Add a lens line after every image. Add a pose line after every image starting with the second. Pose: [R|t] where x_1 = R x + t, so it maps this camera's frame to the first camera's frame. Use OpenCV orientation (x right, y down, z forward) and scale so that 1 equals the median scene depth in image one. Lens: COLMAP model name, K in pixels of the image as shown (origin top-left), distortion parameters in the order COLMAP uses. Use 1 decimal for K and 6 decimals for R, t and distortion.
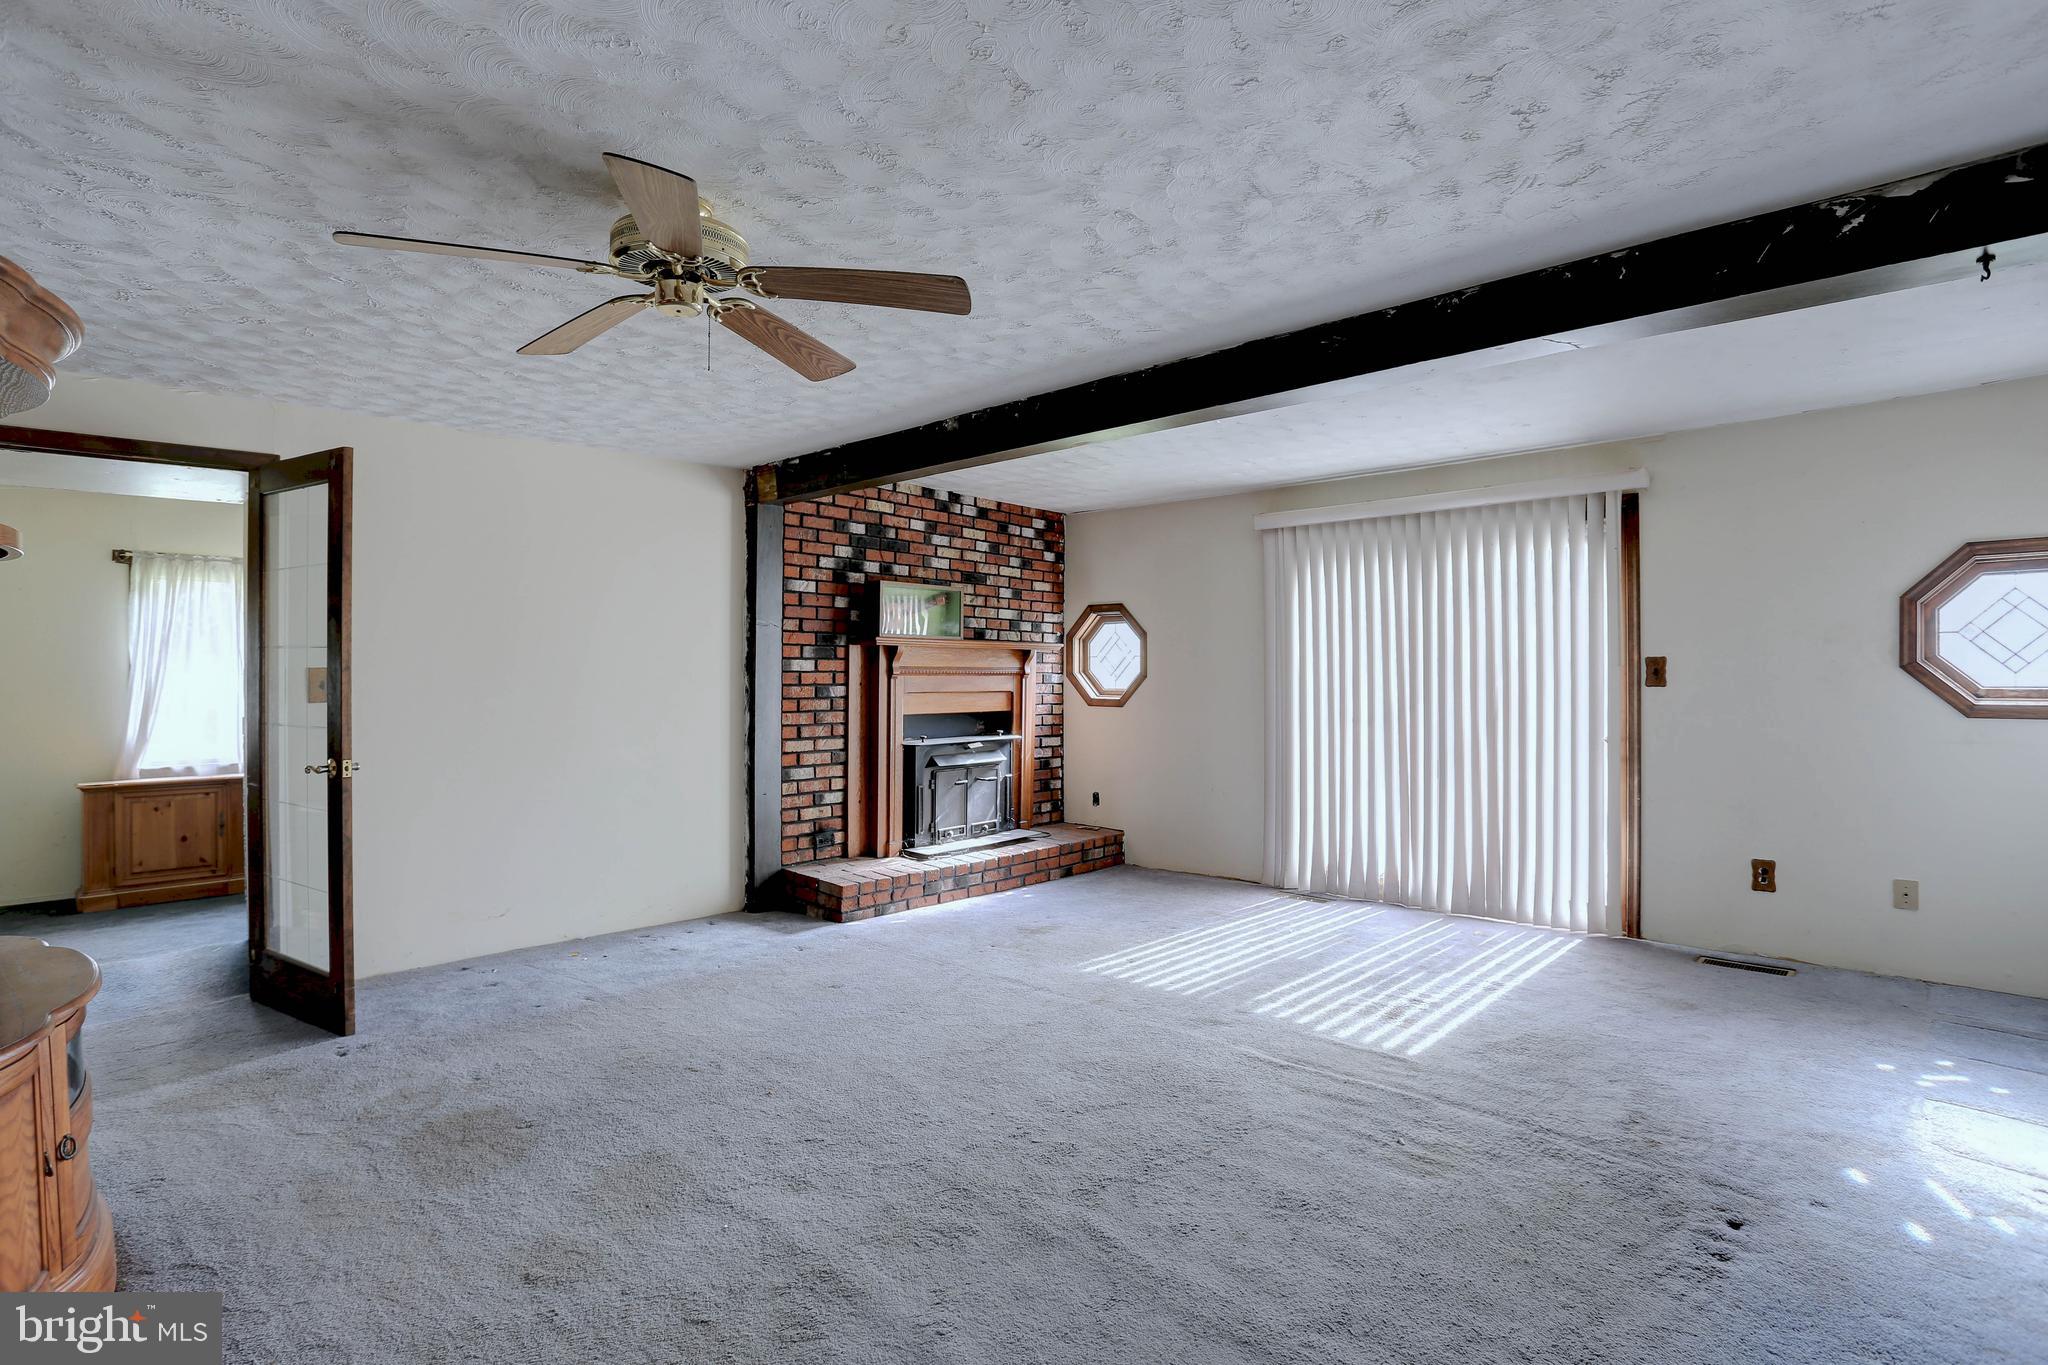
lens RADIAL K [[1007.5, 0, 1022.1], [0, 1007.5, 676.9], [0, 0, 1]] dist [-0.042360, 0.010812]
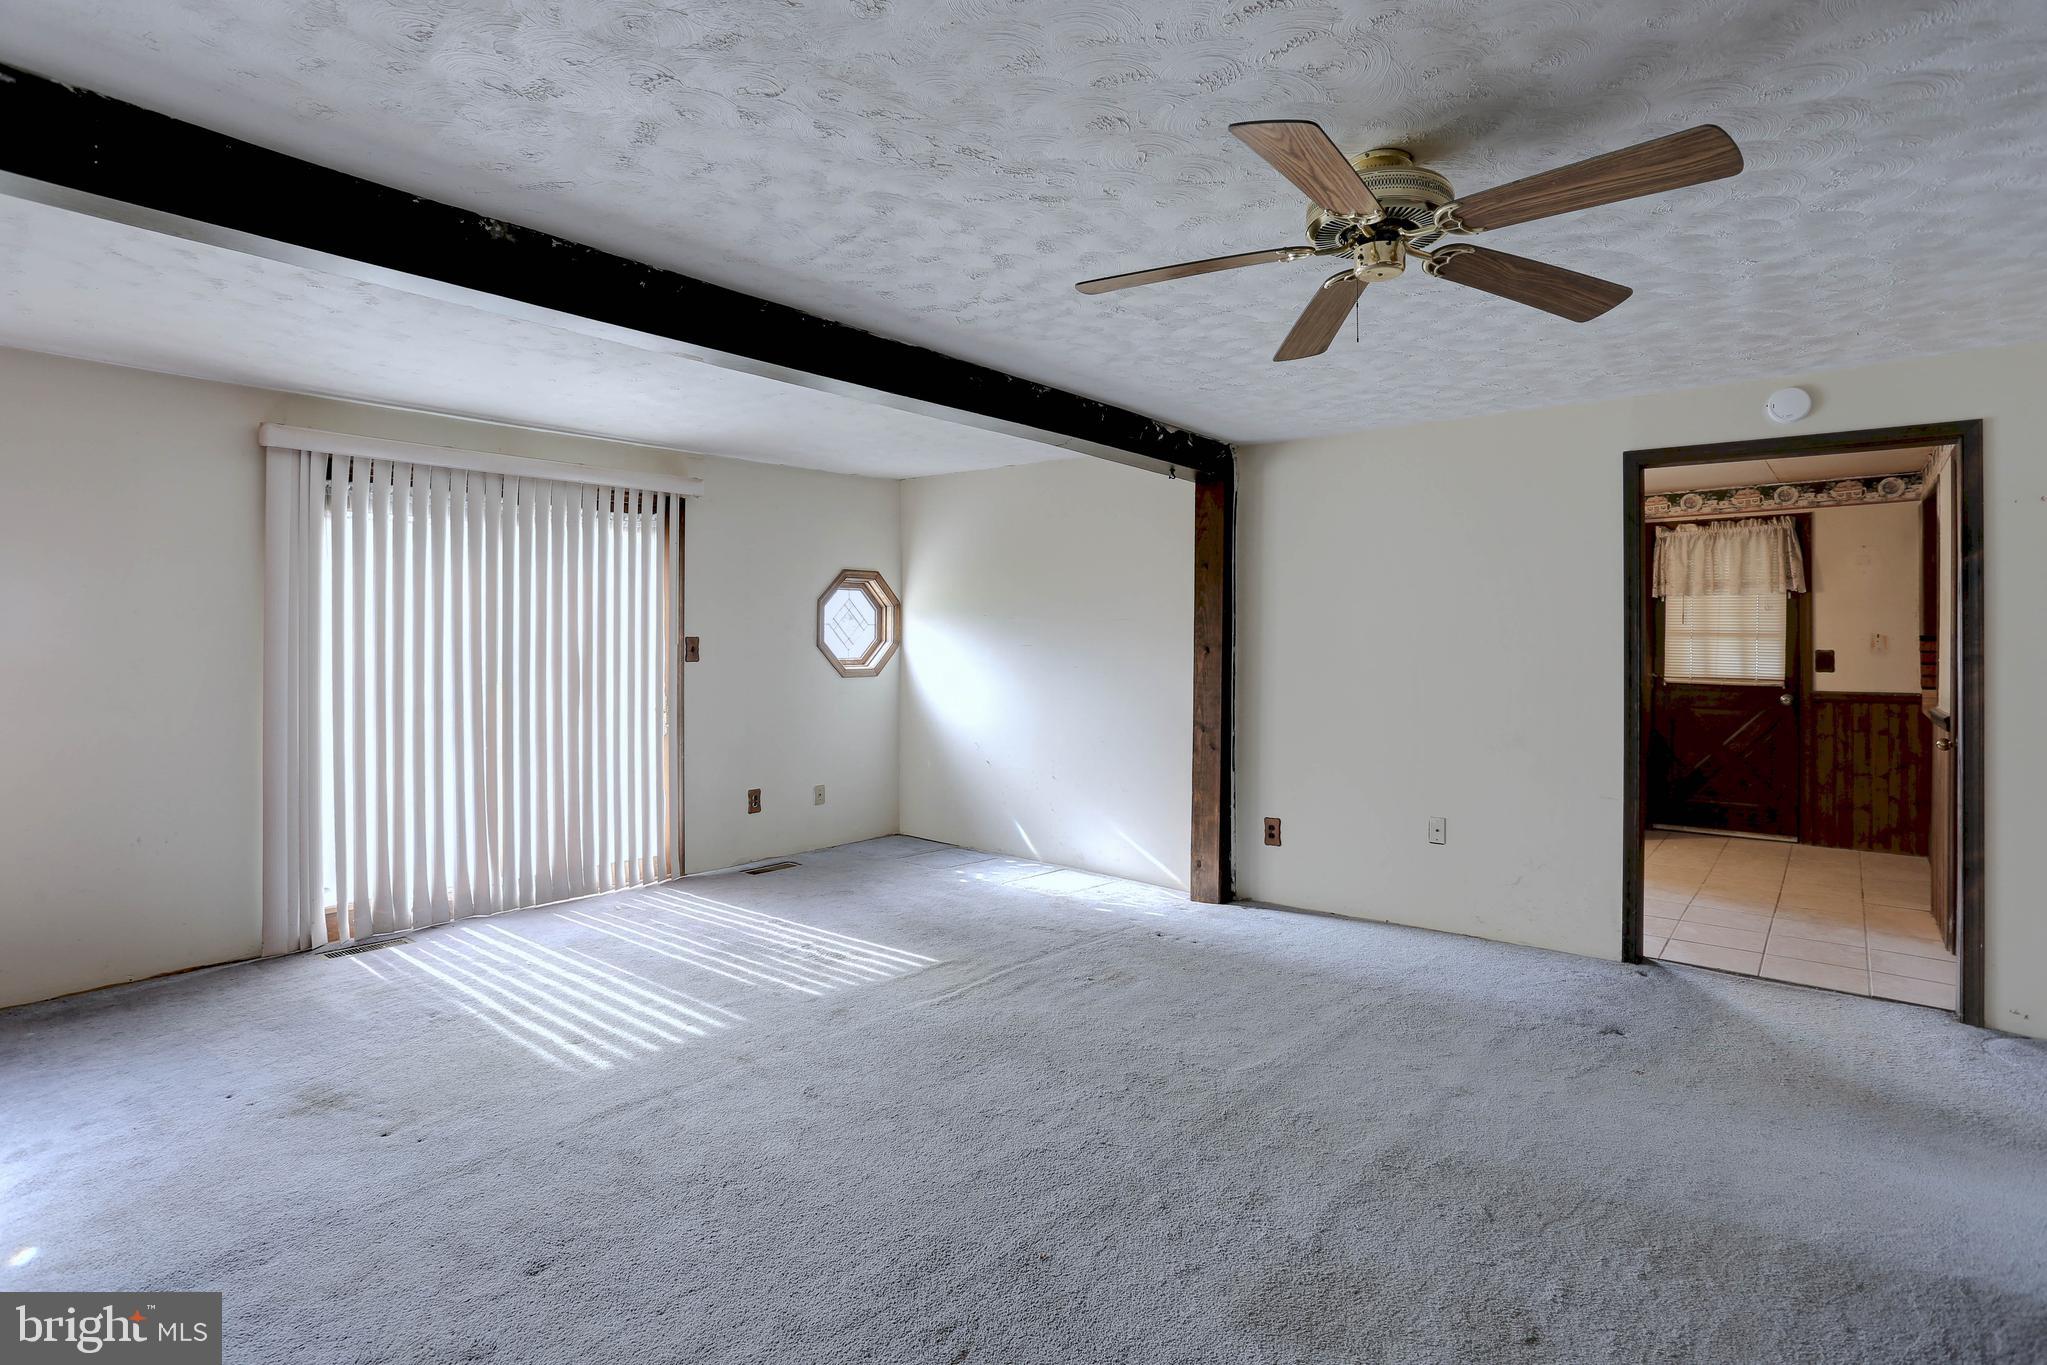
lens RADIAL K [[1007.0, 0, 1026.9], [0, 1007.0, 642.5], [0, 0, 1]] dist [-0.042360, 0.010812]
pose [[-0.052630, 0.004676, 0.998603, -0.505346], [0.003138, 0.999985, -0.004517, -0.006113], [-0.998609, 0.002896, -0.052643, 0.554284]]
